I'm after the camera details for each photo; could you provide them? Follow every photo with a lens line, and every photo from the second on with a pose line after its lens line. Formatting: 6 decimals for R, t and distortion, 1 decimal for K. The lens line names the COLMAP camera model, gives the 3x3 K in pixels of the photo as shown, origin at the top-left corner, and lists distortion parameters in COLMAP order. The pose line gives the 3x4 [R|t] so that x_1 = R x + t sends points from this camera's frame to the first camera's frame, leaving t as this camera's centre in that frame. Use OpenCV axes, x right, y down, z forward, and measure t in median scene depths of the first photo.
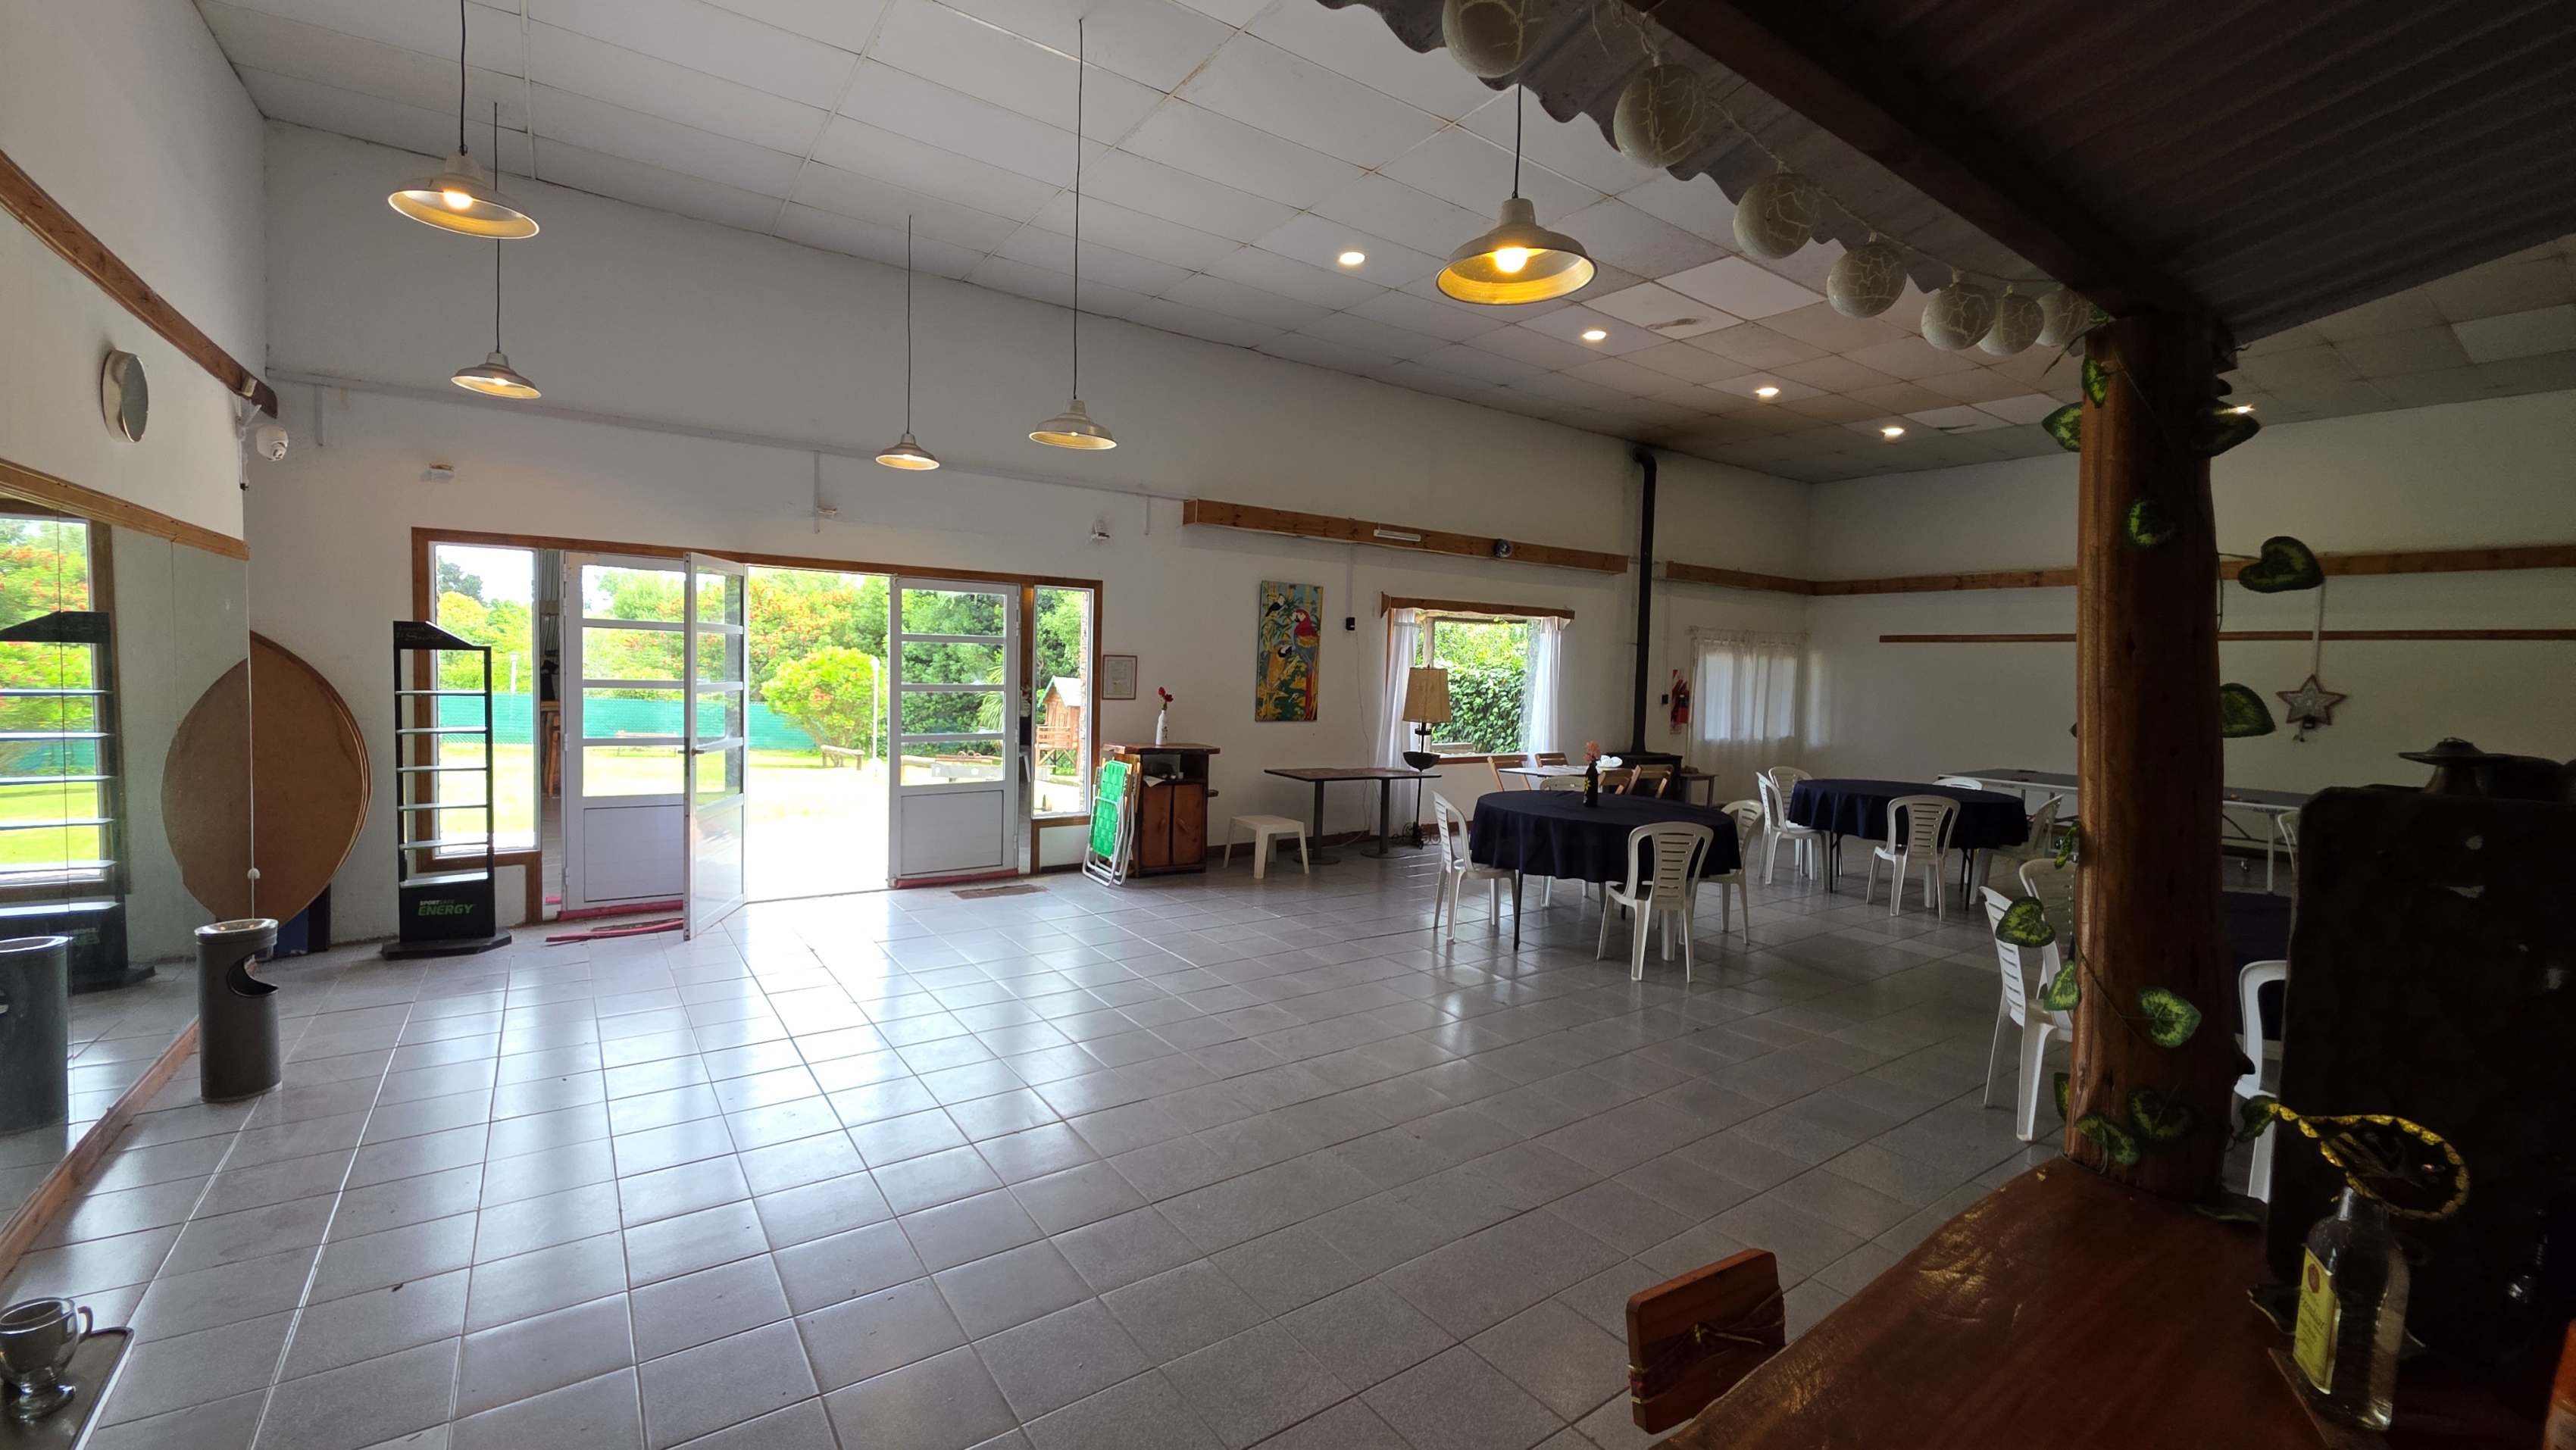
lens RADIAL K [[1024.6, 0, 1291.2], [0, 1024.6, 710.5], [0, 0, 1]] dist [0.015131, -0.009725]
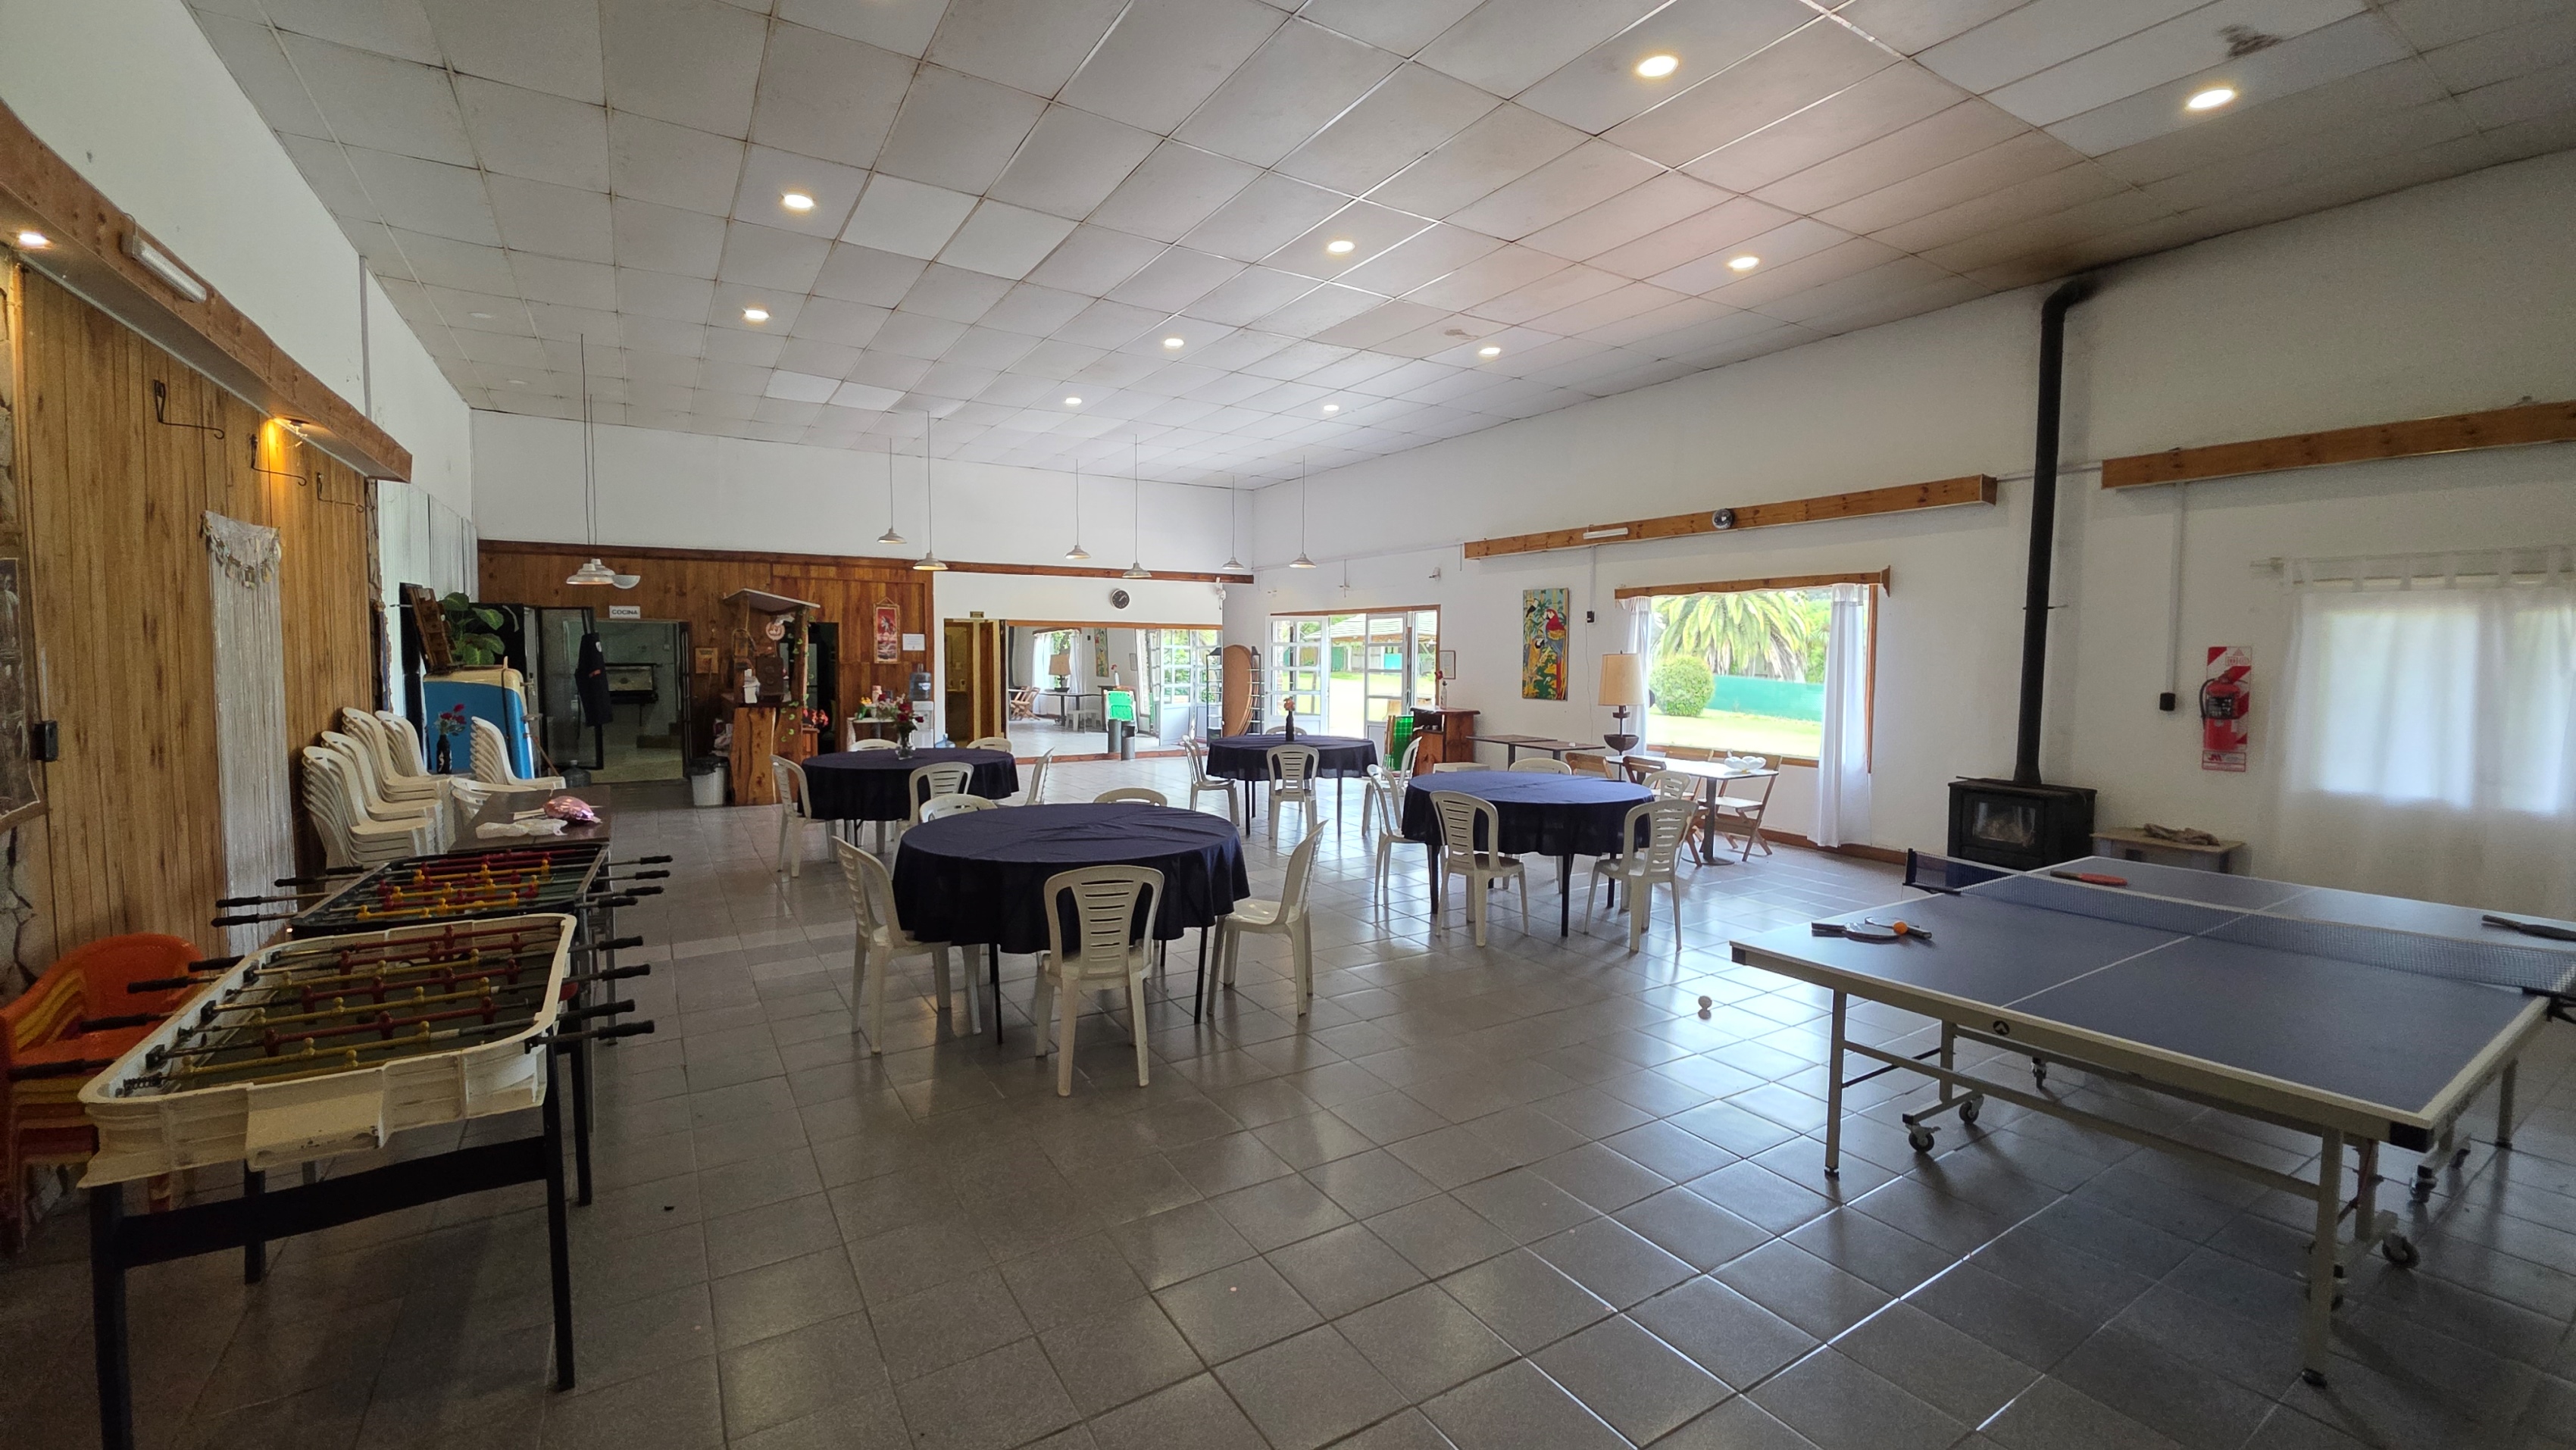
lens RADIAL K [[1020.8, 0, 1287.4], [0, 1020.8, 707.1], [0, 0, 1]] dist [0.013349, -0.000004]
pose [[-0.052150, 0.028197, -0.998241, 1.247411], [-0.047631, 0.998393, 0.030690, -0.003494], [0.997503, 0.049147, -0.050723, 0.747323]]
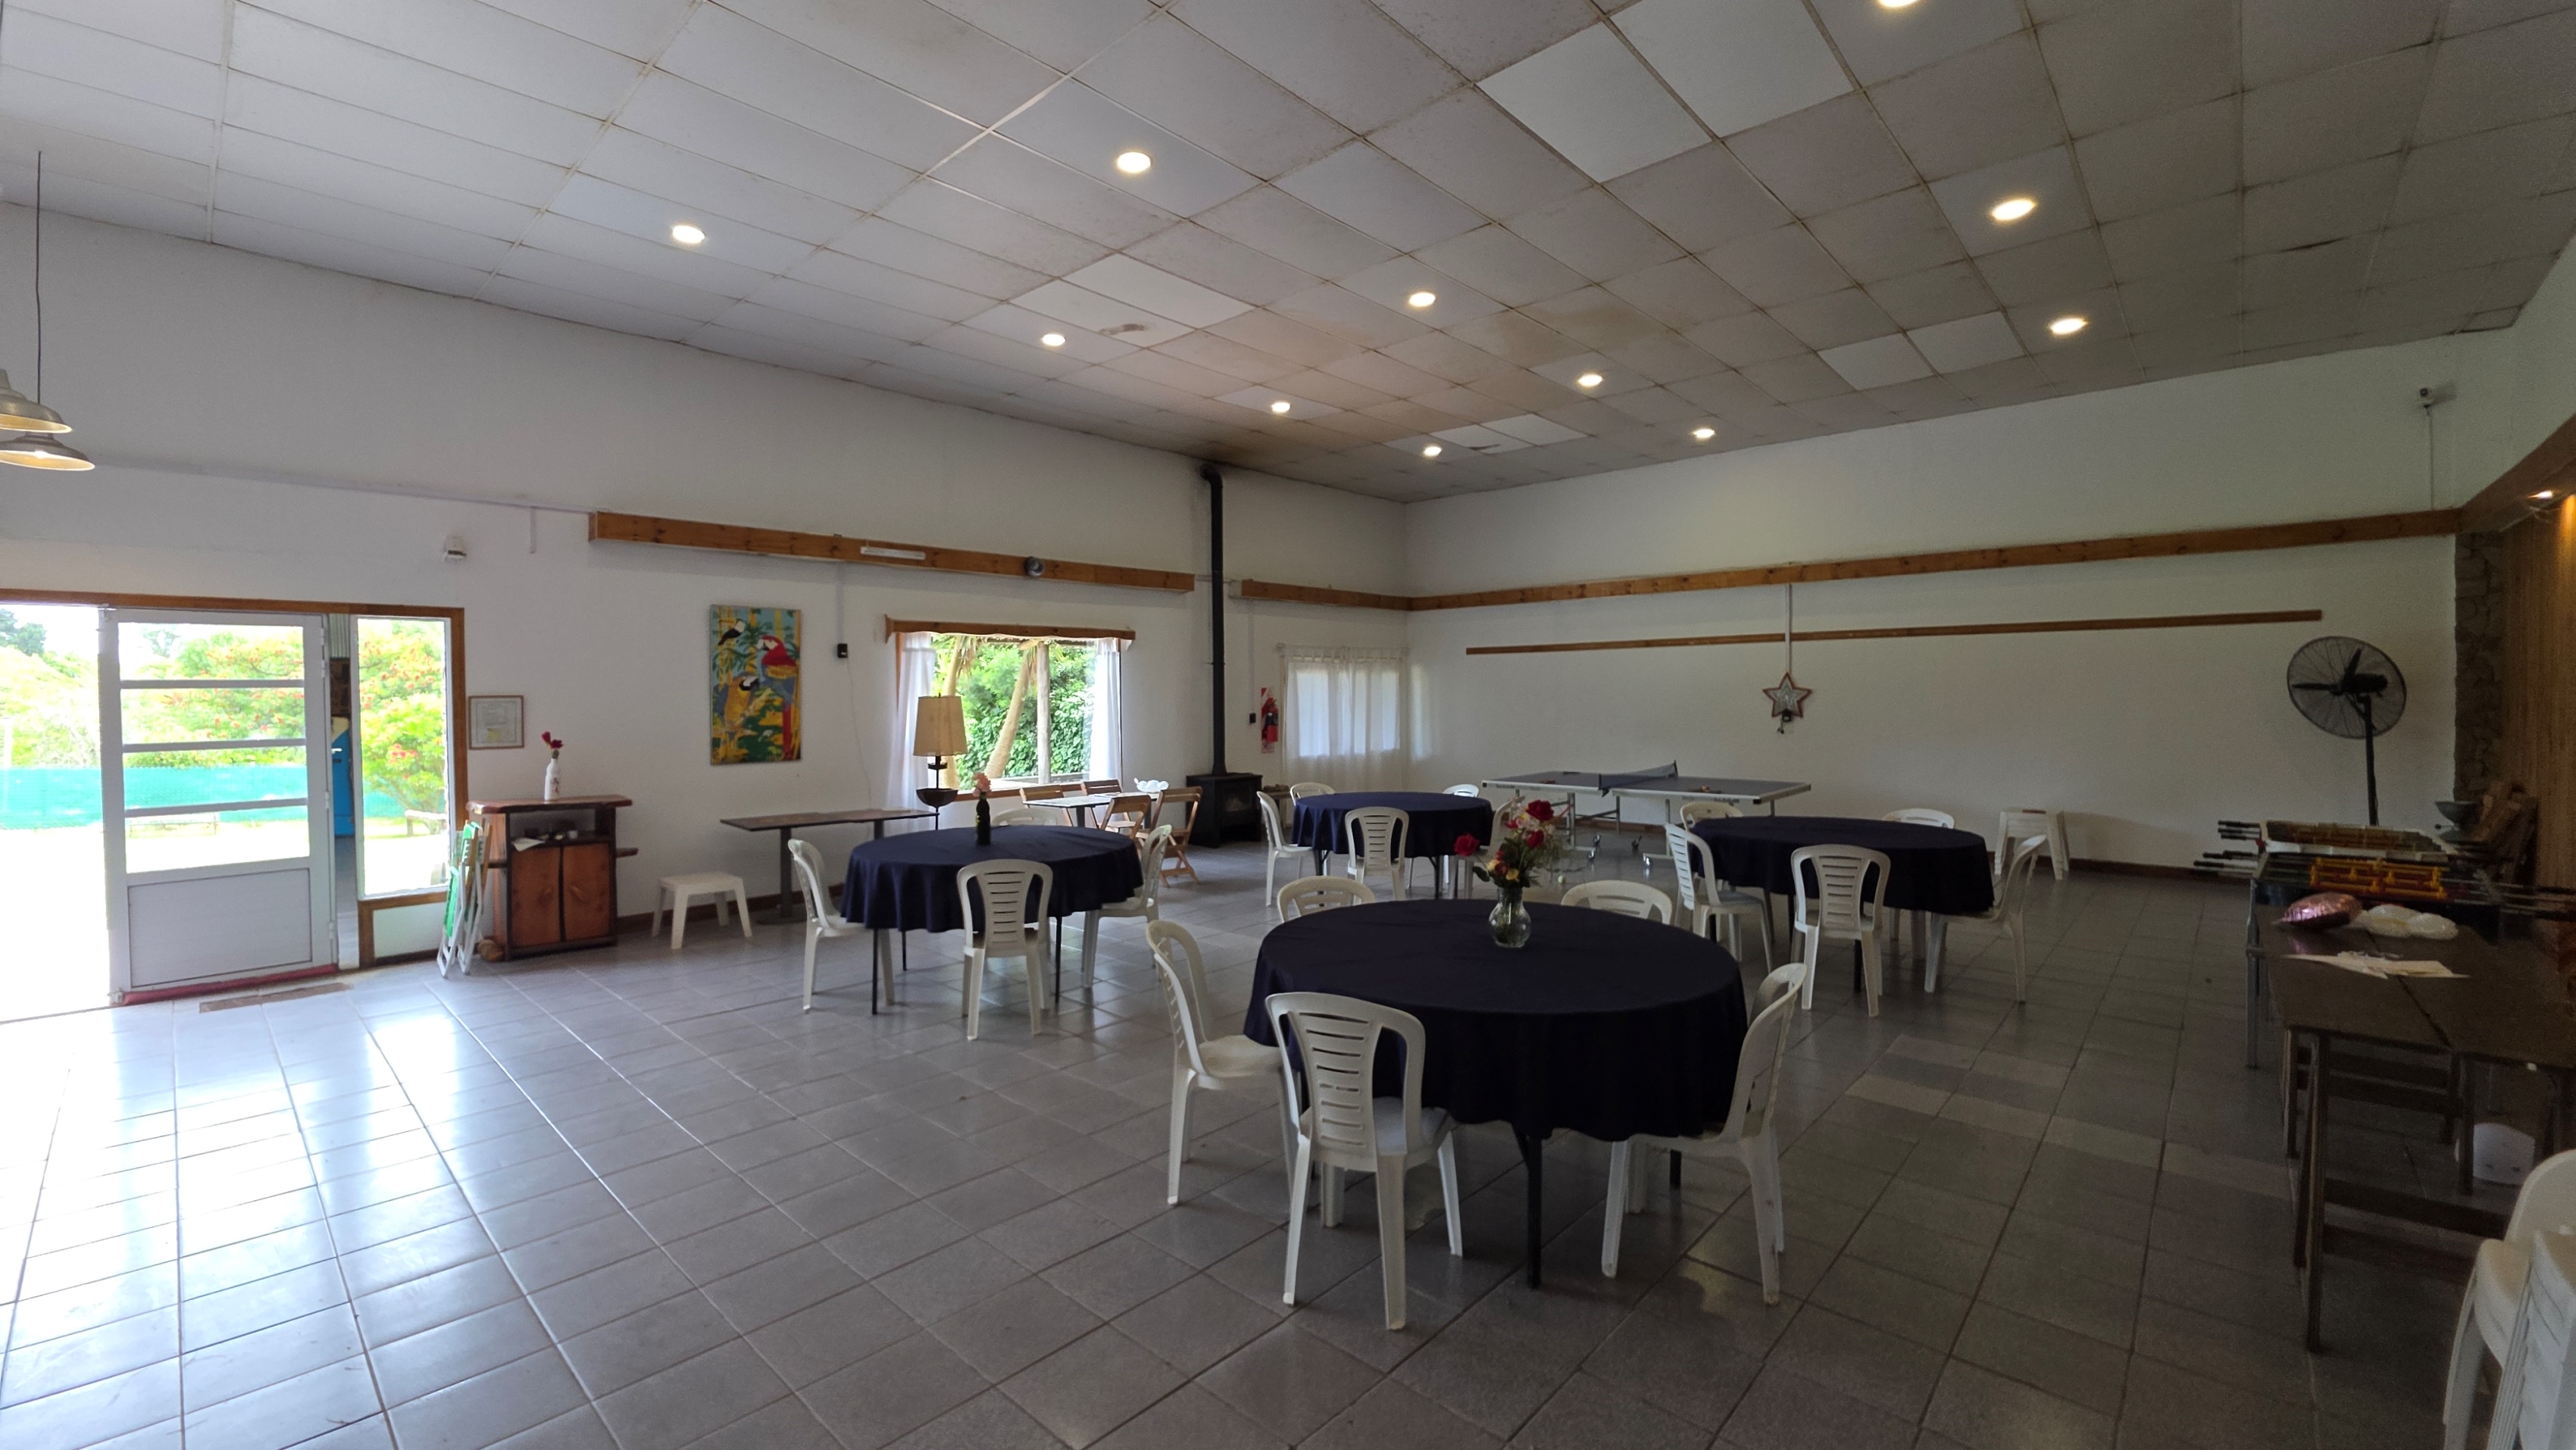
lens RADIAL K [[1024.6, 0, 1291.2], [0, 1024.6, 710.5], [0, 0, 1]] dist [0.015131, -0.009725]
pose [[0.977888, -0.040361, 0.205200, 0.264500], [0.045456, 0.998763, -0.020175, 0.004306], [-0.204132, 0.029057, 0.978512, 0.035290]]
